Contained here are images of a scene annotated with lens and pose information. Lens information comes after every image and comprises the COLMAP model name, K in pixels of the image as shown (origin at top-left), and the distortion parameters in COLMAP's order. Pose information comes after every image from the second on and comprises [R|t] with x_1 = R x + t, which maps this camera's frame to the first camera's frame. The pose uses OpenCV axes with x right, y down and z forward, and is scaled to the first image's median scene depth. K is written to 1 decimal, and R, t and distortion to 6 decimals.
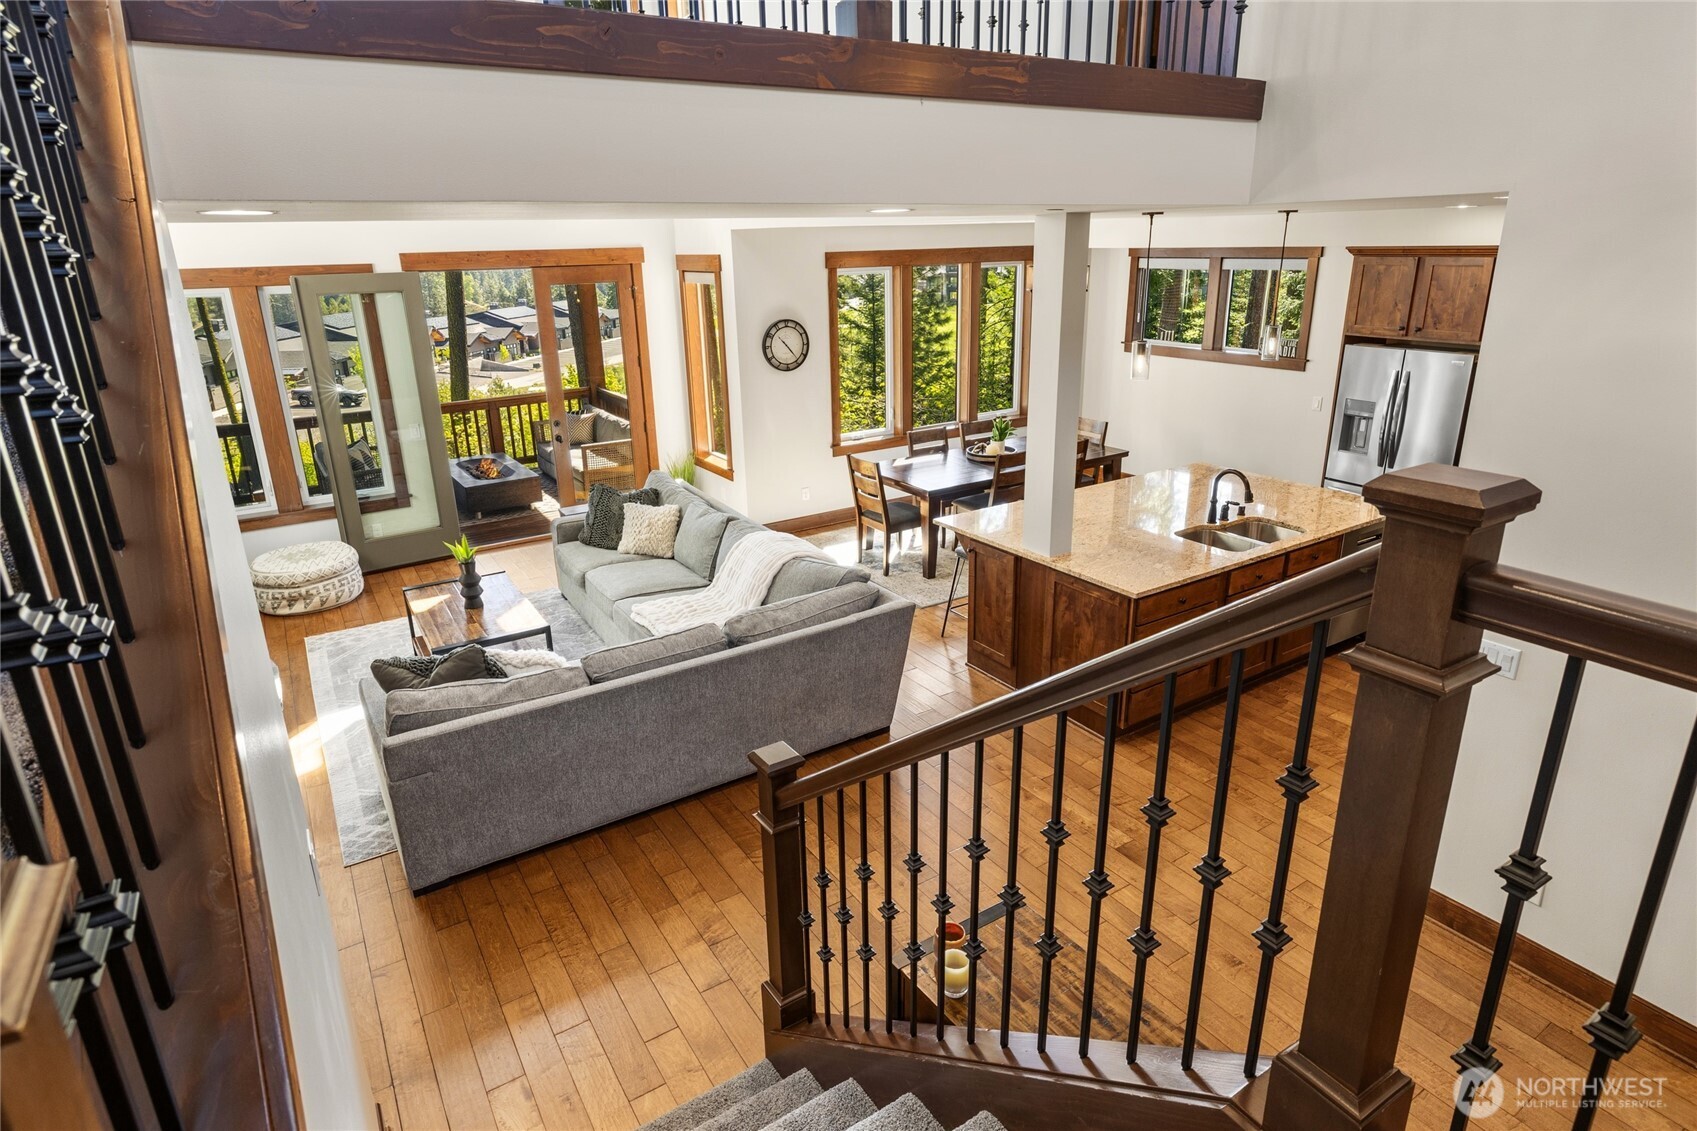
lens RADIAL K [[929.7, 0, 842.0], [0, 929.7, 550.9], [0, 0, 1]] dist [-0.008351, 0.001614]
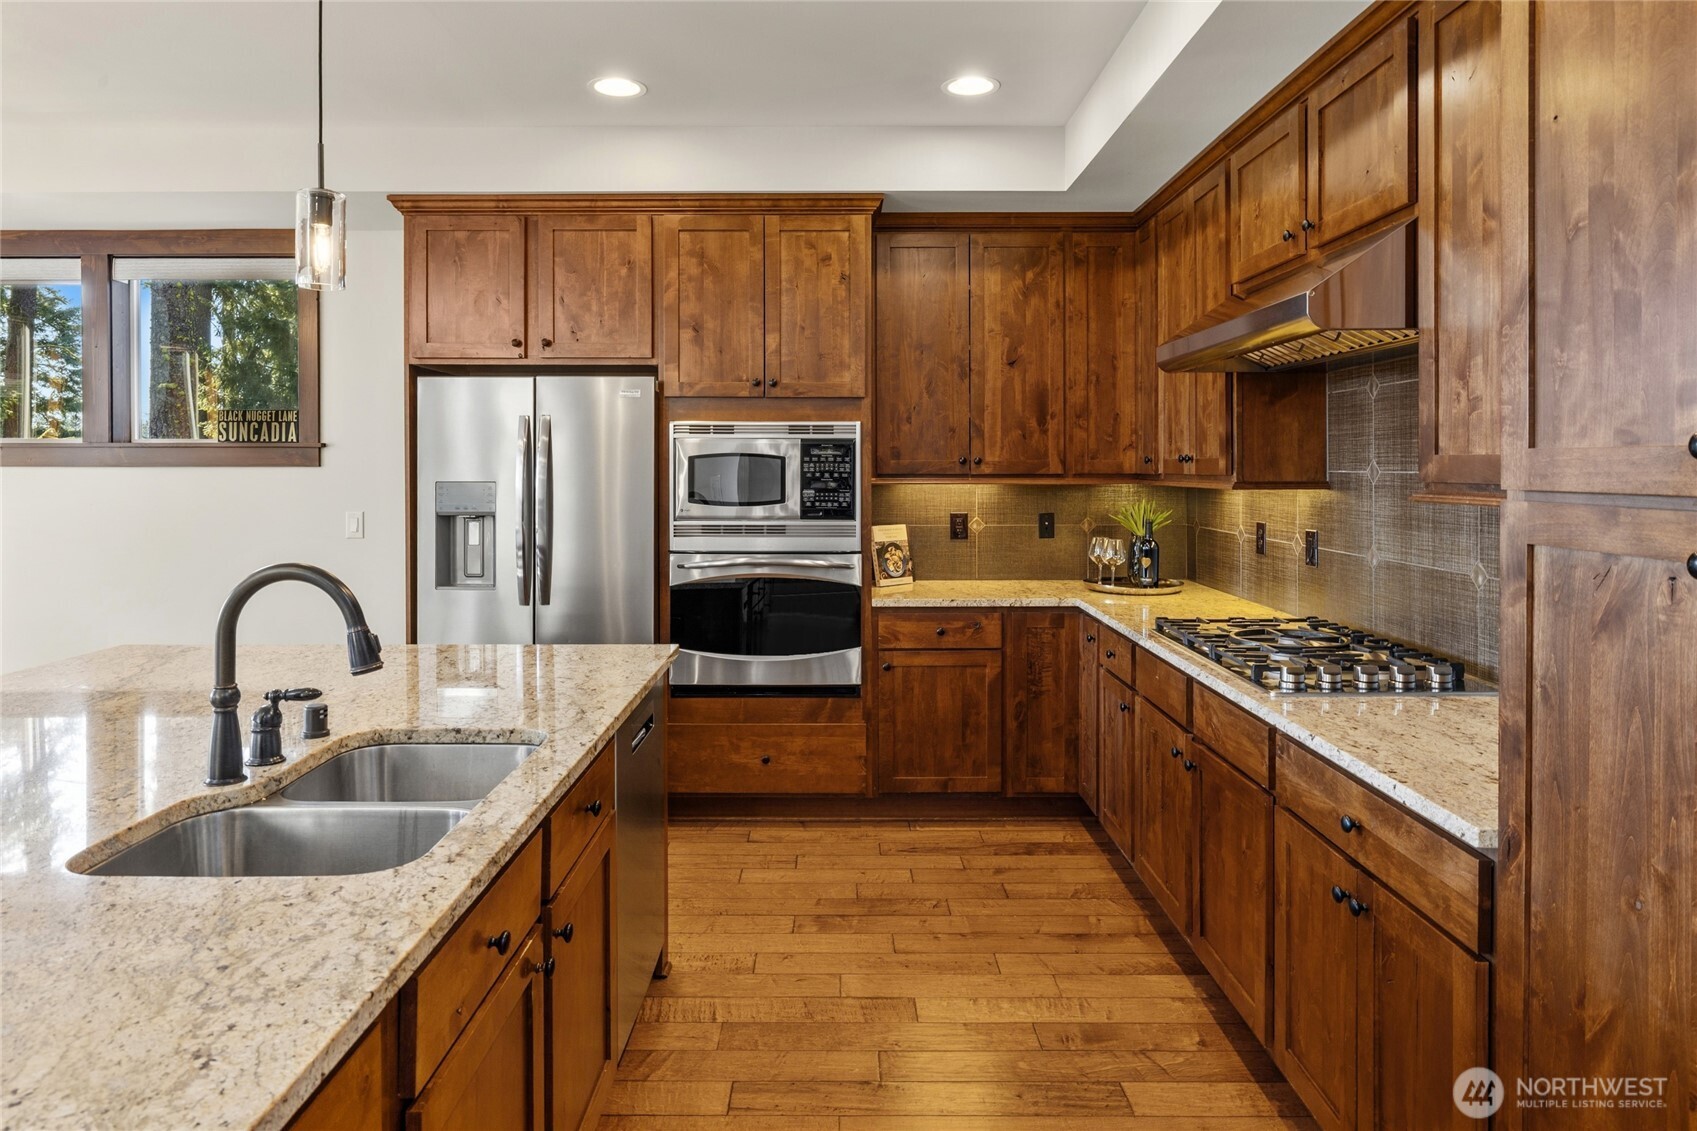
lens RADIAL K [[1027.3, 0, 823.5], [0, 1027.3, 470.9], [0, 0, 1]] dist [0.000293, -0.000649]
pose [[0.546888, 0.019816, 0.836971, 0.204377], [0.255233, 0.948183, -0.189221, -0.013116], [-0.797351, 0.317105, 0.513493, 0.570985]]
